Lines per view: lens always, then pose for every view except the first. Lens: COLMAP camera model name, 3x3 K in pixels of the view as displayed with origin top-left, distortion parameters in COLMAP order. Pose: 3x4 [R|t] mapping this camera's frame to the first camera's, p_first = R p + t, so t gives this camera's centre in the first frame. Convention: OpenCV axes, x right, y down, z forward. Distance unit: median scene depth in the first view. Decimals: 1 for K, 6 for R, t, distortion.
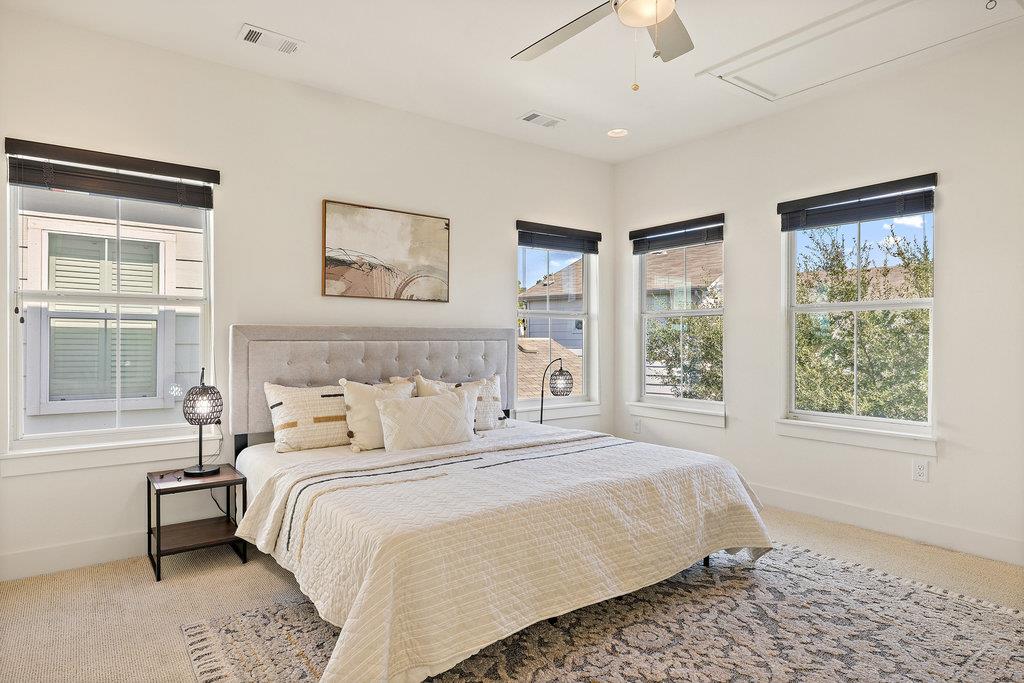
lens RADIAL K [[578.5, 0, 512.0], [0, 578.5, 341.5], [0, 0, 1]] dist [0.030666, 0.000790]
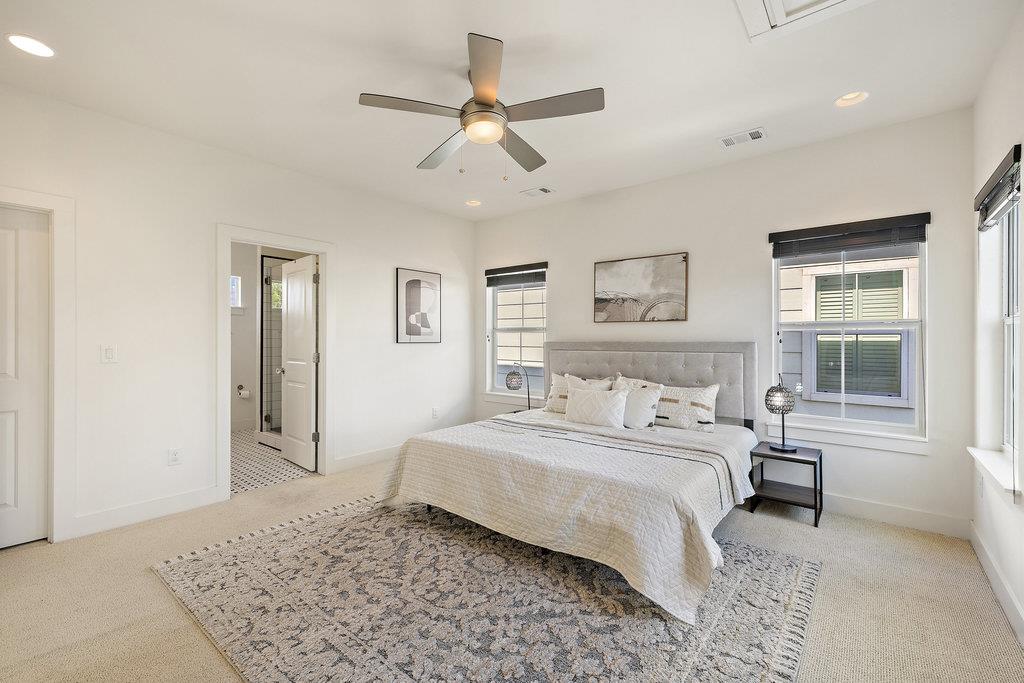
lens RADIAL K [[429.2, 0, 512.0], [0, 429.2, 341.5], [0, 0, 1]] dist [0.002154, 0.000621]
pose [[0.250341, -0.004557, -0.968147, 0.741805], [-0.016641, 0.999821, -0.009009, -0.011191], [0.968015, 0.018366, 0.250220, 0.467358]]
